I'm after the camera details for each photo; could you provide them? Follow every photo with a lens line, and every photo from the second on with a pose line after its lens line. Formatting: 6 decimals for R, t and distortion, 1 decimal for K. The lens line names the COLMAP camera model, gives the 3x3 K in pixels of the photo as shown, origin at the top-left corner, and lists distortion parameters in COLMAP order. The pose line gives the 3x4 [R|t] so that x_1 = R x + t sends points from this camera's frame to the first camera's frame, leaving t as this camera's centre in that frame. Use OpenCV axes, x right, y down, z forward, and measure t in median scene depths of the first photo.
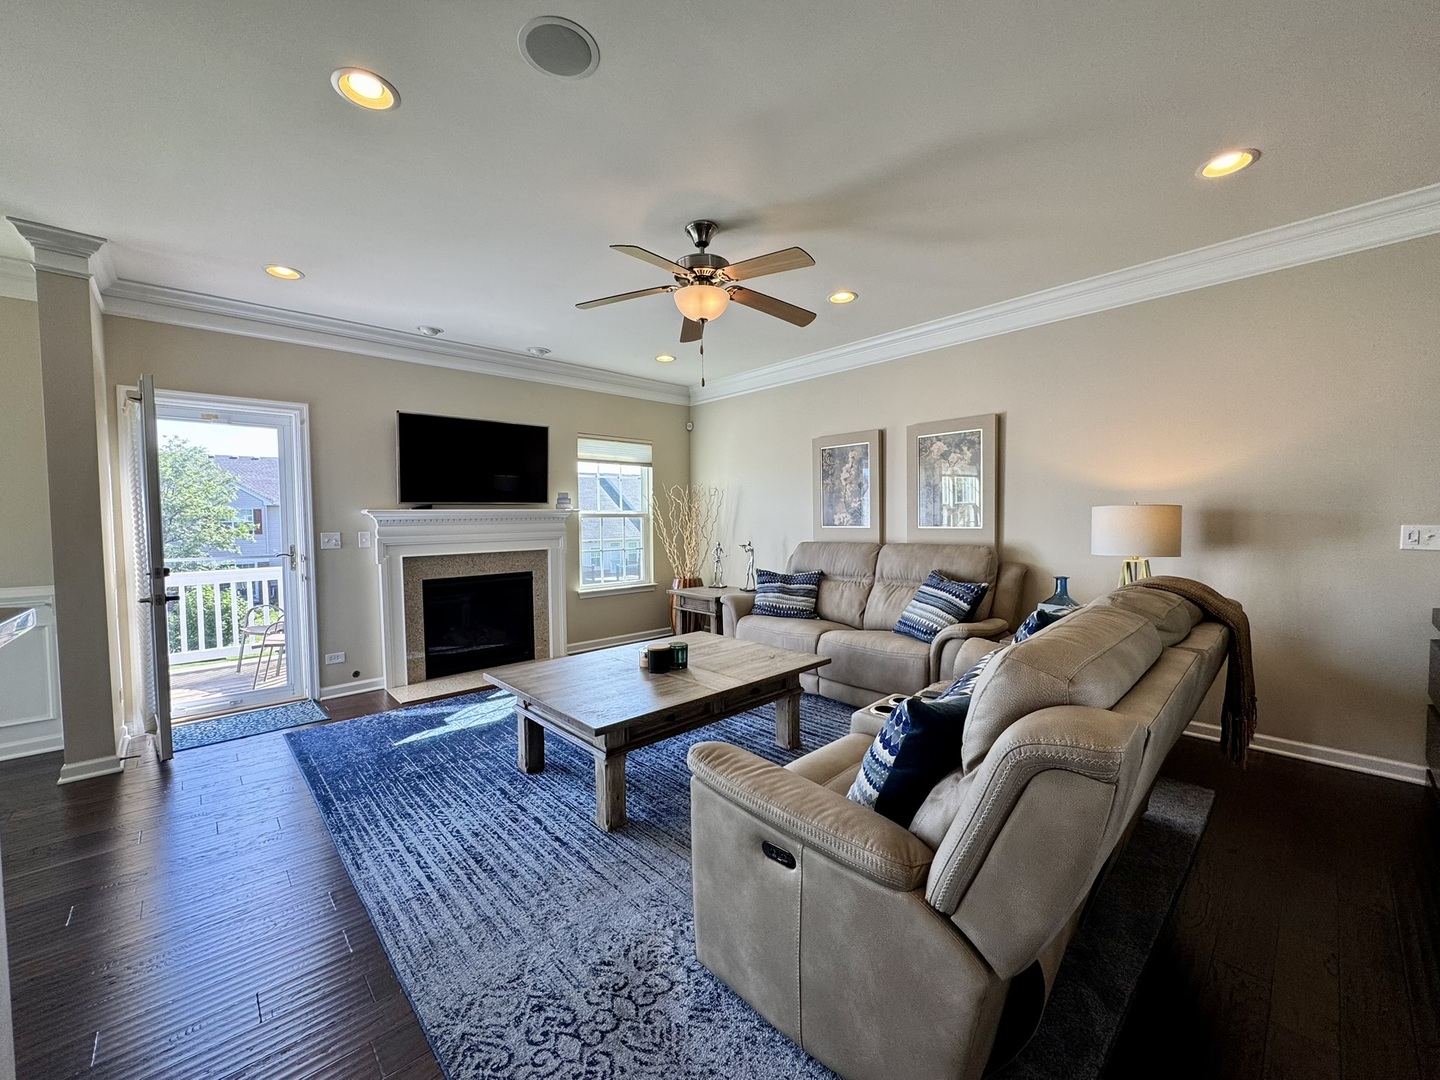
lens RADIAL K [[572.4, 0, 718.2], [0, 572.4, 539.6], [0, 0, 1]] dist [-0.004856, 0.000554]
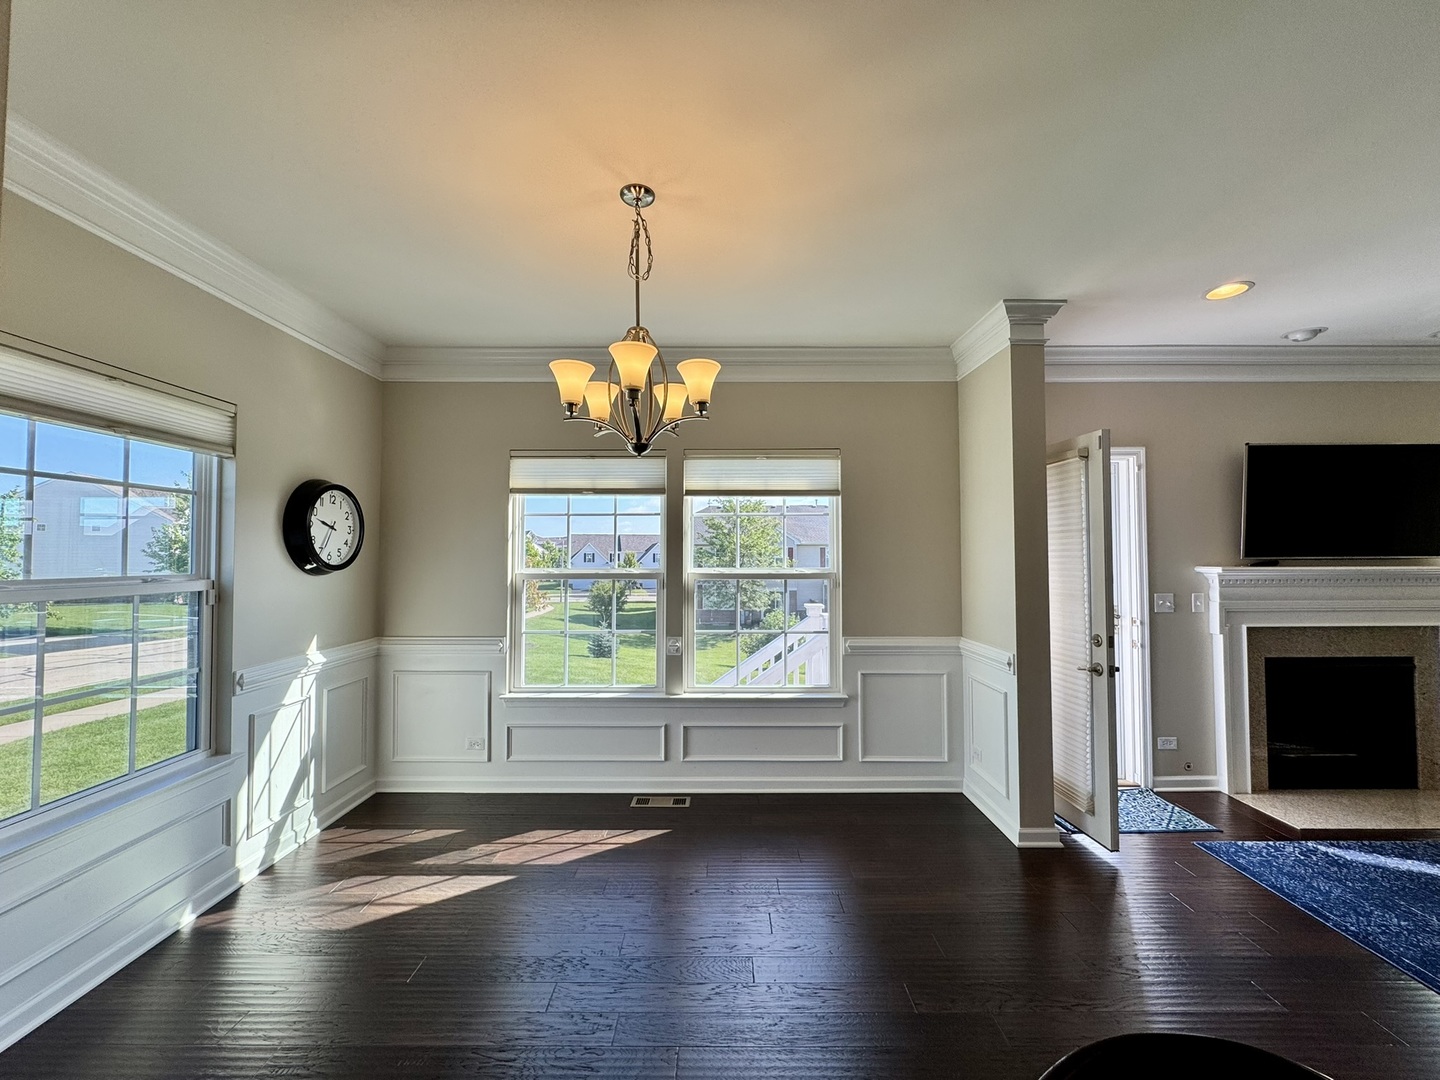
lens RADIAL K [[572.4, 0, 719.1], [0, 572.4, 539.8], [0, 0, 1]] dist [-0.004856, 0.000554]
pose [[0.728685, -0.009683, -0.684781, -0.602386], [-0.033276, 0.998218, -0.049525, -0.028870], [0.684040, 0.058875, 0.727064, -0.084214]]
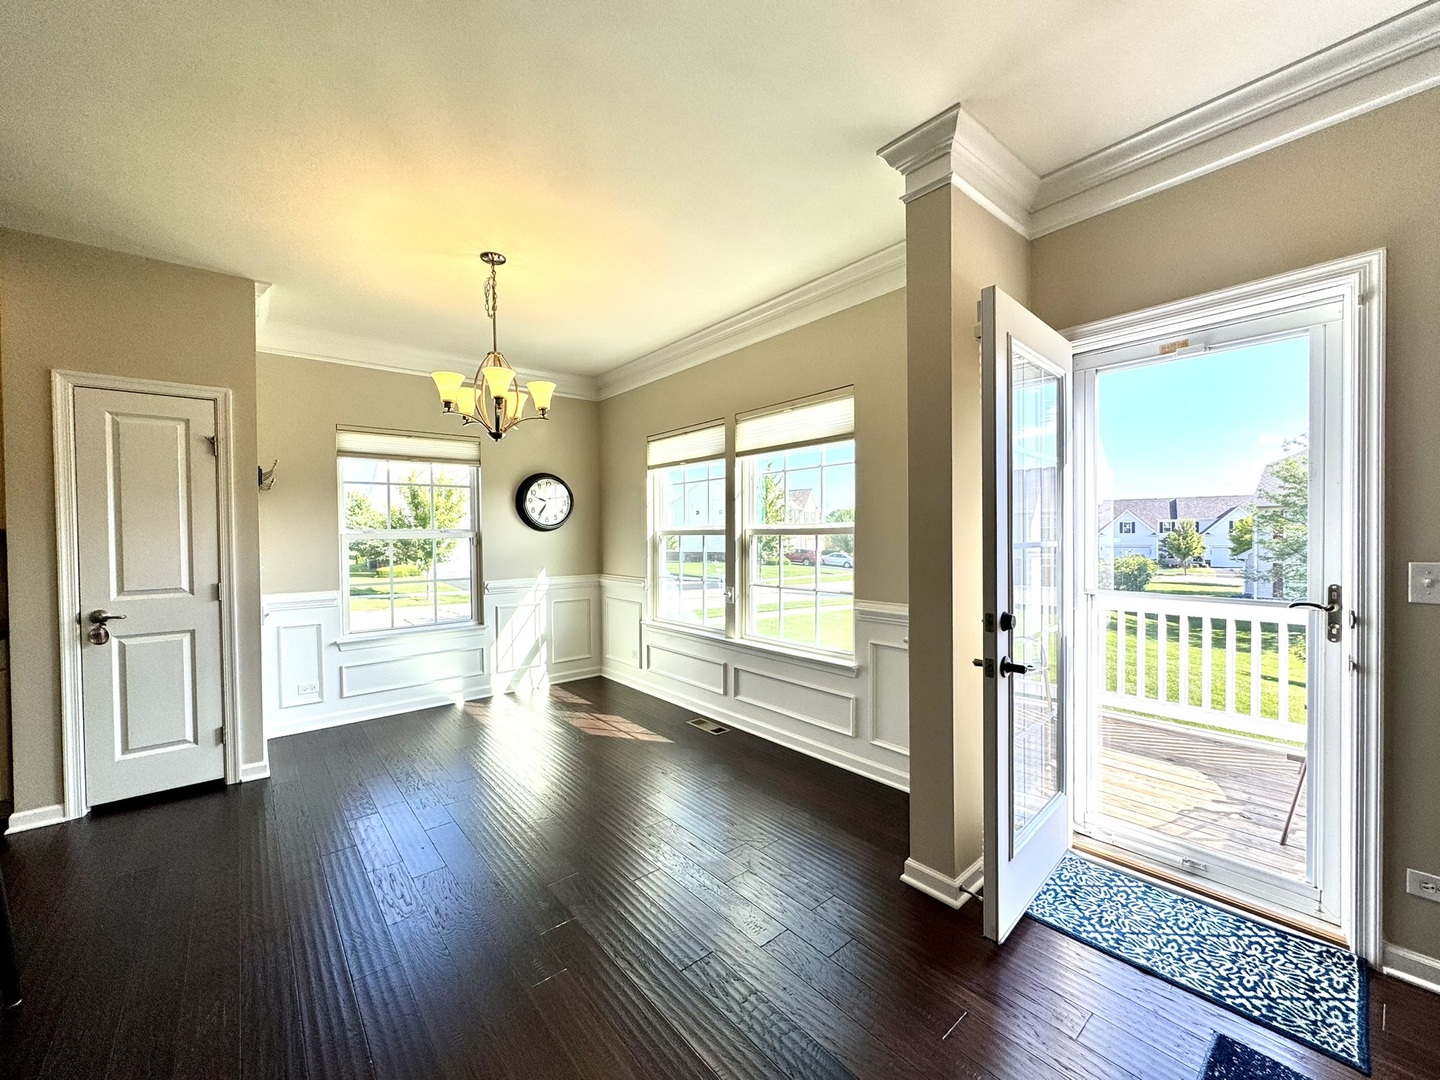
lens RADIAL K [[572.4, 0, 719.3], [0, 572.4, 540.5], [0, 0, 1]] dist [-0.004856, 0.000554]
pose [[-0.055437, 0.026742, -0.998104, -0.281732], [-0.025770, 0.999270, 0.028204, -0.026375], [0.998130, 0.027285, -0.054707, 0.556481]]
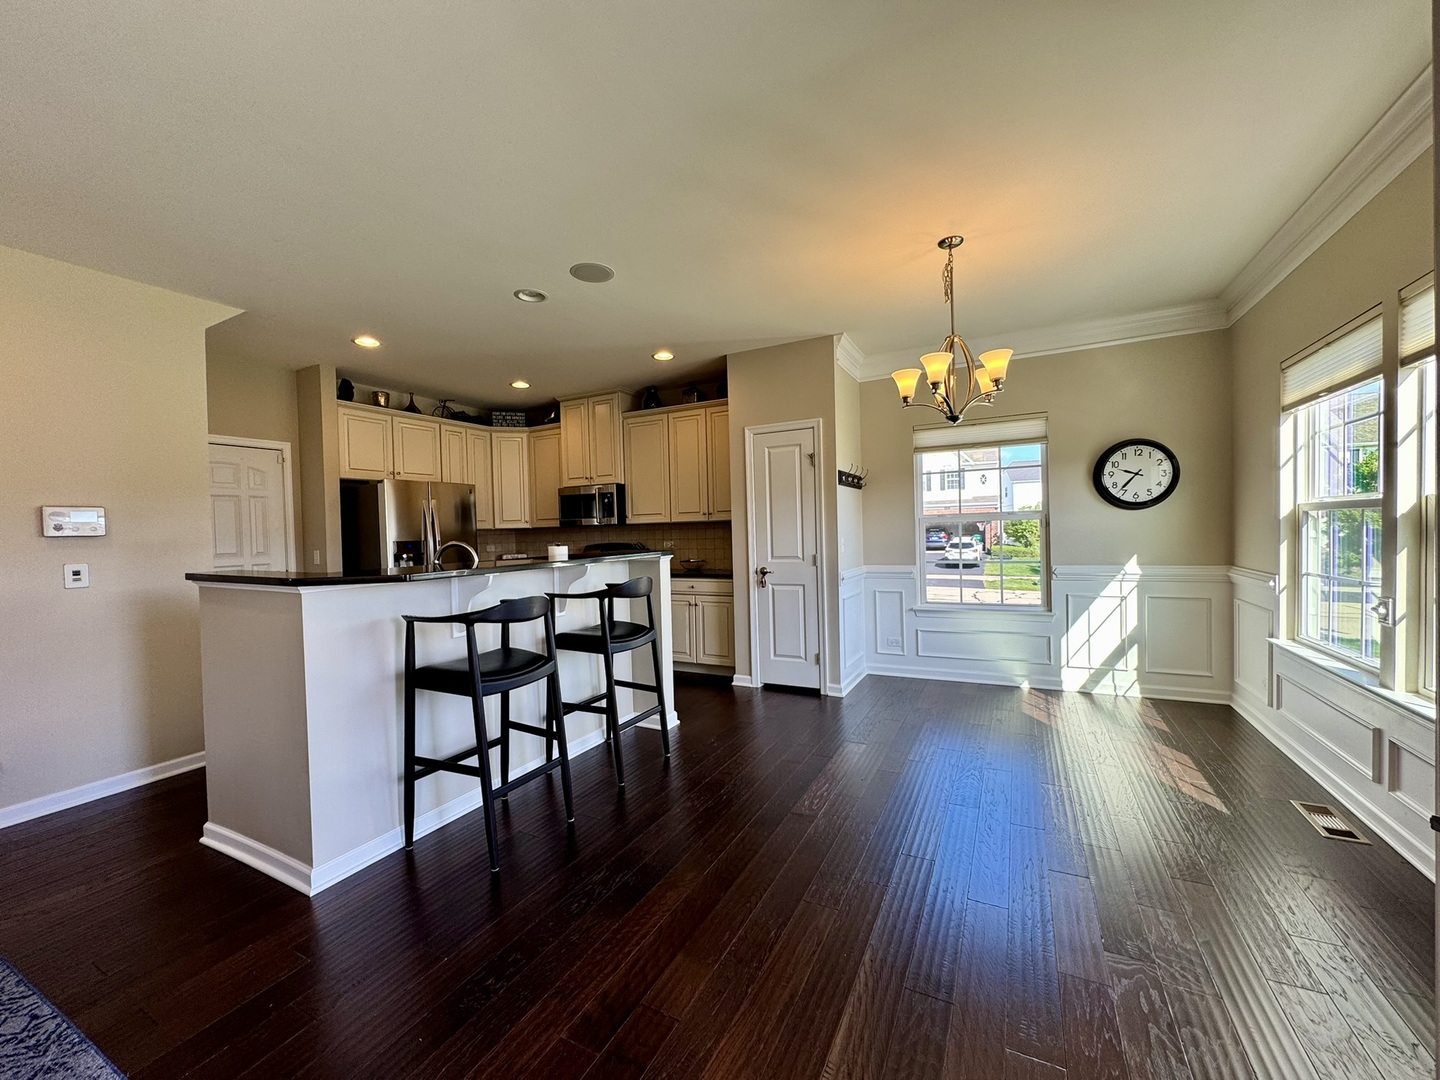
lens RADIAL K [[572.4, 0, 719.8], [0, 572.4, 540.0], [0, 0, 1]] dist [-0.004856, 0.000554]
pose [[-0.942551, 0.044759, -0.331050, -0.462911], [0.027291, 0.997988, 0.057231, -0.026187], [0.332946, 0.044908, -0.941876, 0.828538]]
